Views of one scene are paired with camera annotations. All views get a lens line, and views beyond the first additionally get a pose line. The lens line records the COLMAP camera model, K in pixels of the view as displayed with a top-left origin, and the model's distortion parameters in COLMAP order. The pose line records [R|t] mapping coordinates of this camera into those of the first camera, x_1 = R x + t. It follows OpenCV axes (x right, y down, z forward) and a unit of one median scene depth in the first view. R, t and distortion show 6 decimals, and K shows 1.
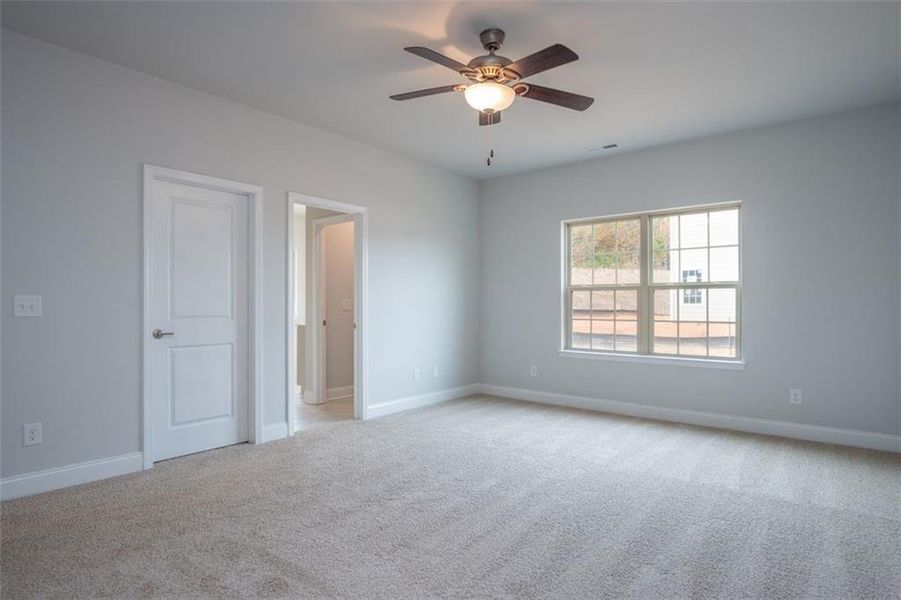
lens RADIAL K [[506.0, 0, 450.5], [0, 506.0, 300.0], [0, 0, 1]] dist [0.002150, 0.000260]
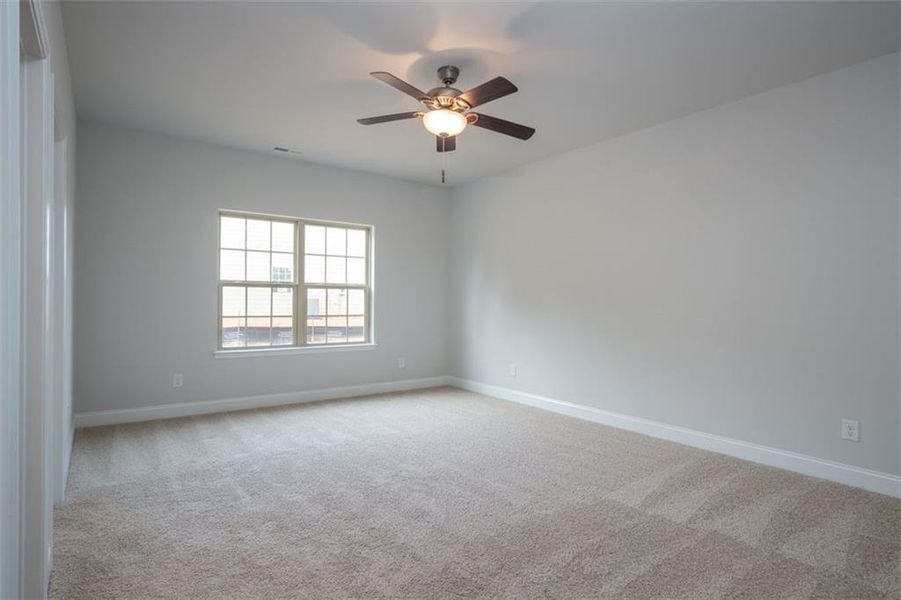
lens RADIAL K [[488.5, 0, 450.5], [0, 488.5, 300.0], [0, 0, 1]] dist [-0.001067, -0.000082]
pose [[0.245666, 0.001258, 0.969354, -0.629269], [-0.017625, 0.999840, 0.003170, -0.004022], [-0.969194, -0.017864, 0.245648, 0.455907]]
